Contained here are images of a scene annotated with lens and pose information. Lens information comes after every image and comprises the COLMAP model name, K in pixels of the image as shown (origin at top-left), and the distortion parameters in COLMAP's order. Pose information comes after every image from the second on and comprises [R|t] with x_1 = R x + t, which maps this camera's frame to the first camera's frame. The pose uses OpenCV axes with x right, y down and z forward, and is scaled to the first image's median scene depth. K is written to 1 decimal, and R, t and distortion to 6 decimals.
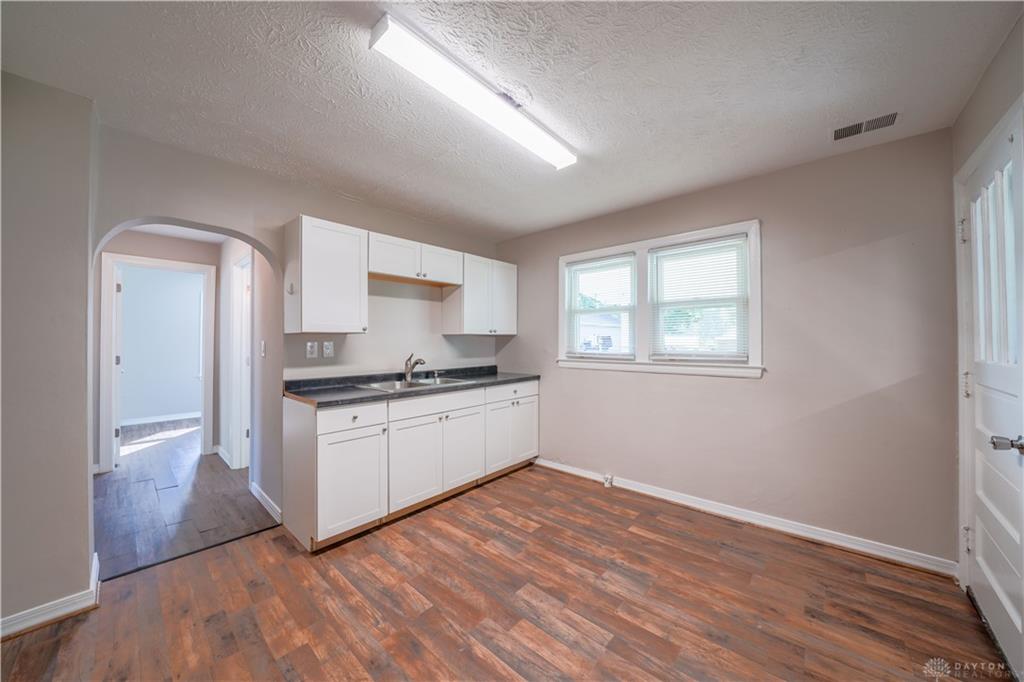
lens RADIAL K [[357.7, 0, 511.4], [0, 357.7, 339.1], [0, 0, 1]] dist [-0.024923, 0.003221]
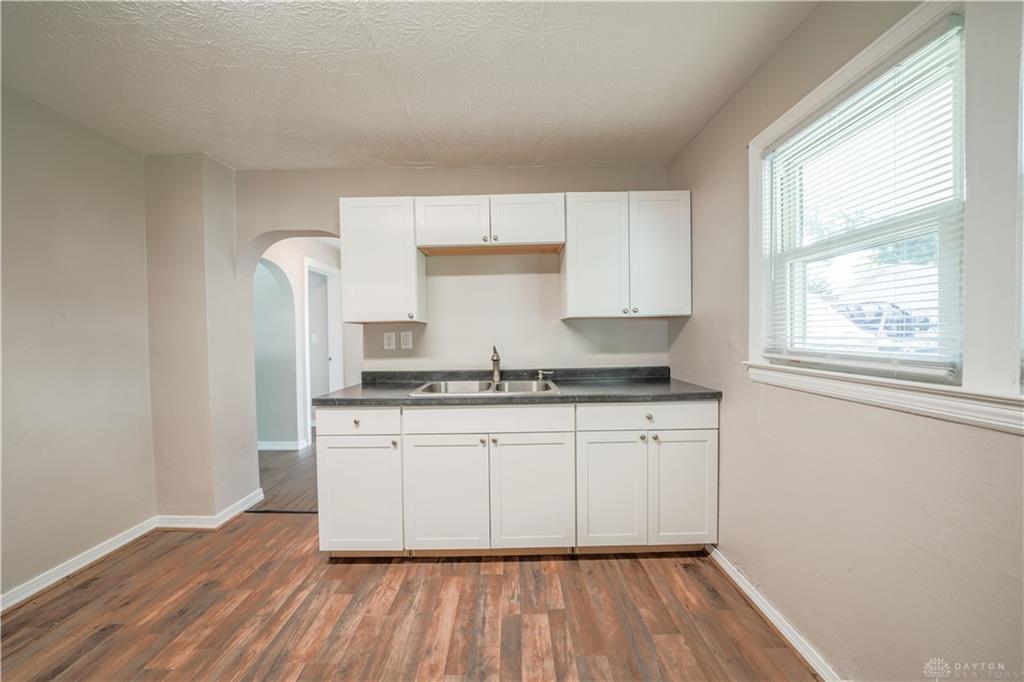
lens RADIAL K [[357.7, 0, 509.1], [0, 357.7, 340.2], [0, 0, 1]] dist [-0.024923, 0.003221]
pose [[0.660286, 0.006395, -0.750987, 0.393954], [0.020091, 0.999455, 0.026176, 0.010868], [0.750745, -0.032371, 0.659798, 0.665113]]
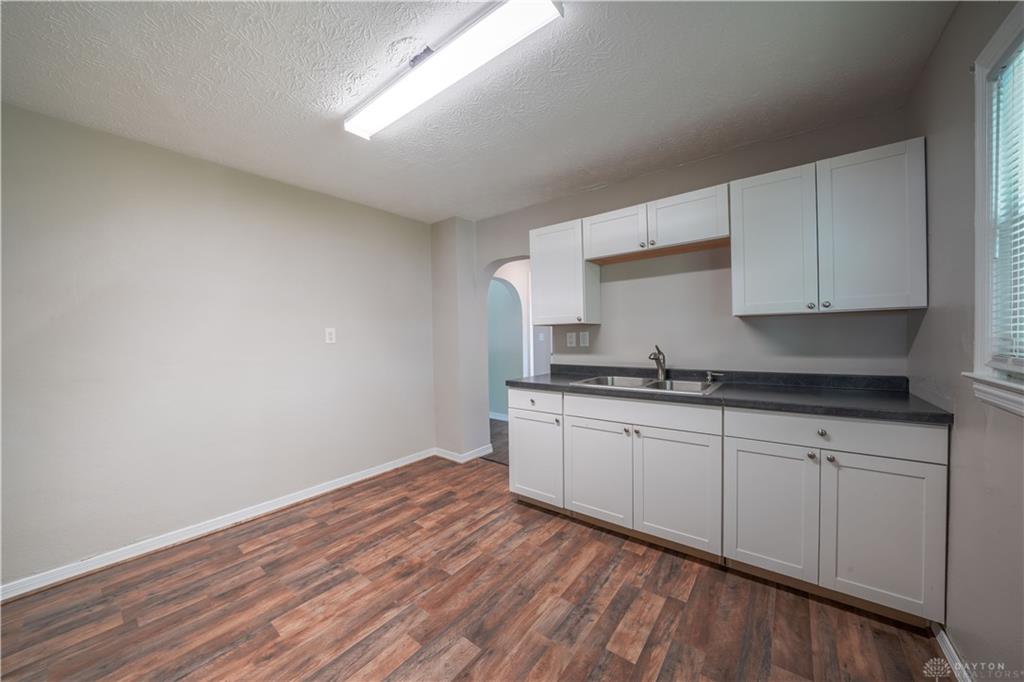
lens RADIAL K [[357.7, 0, 509.1], [0, 357.7, 340.5], [0, 0, 1]] dist [-0.024923, 0.003221]
pose [[0.057570, 0.015845, -0.998216, 0.615933], [0.028088, 0.999453, 0.017484, 0.008539], [0.997946, -0.029045, 0.057094, 0.799991]]
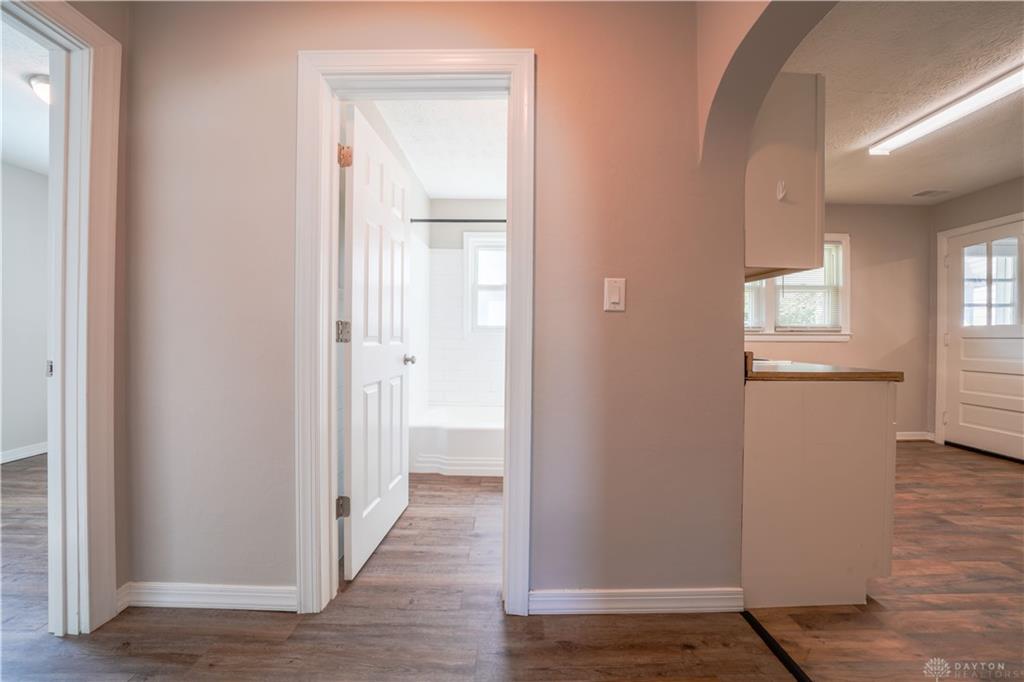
lens RADIAL K [[357.7, 0, 511.3], [0, 357.7, 341.5], [0, 0, 1]] dist [-0.024923, 0.003221]
pose [[0.738830, 0.001370, 0.673891, -1.302828], [-0.011758, 0.999872, 0.010859, 0.108492], [-0.673790, -0.015947, 0.738751, 0.856721]]
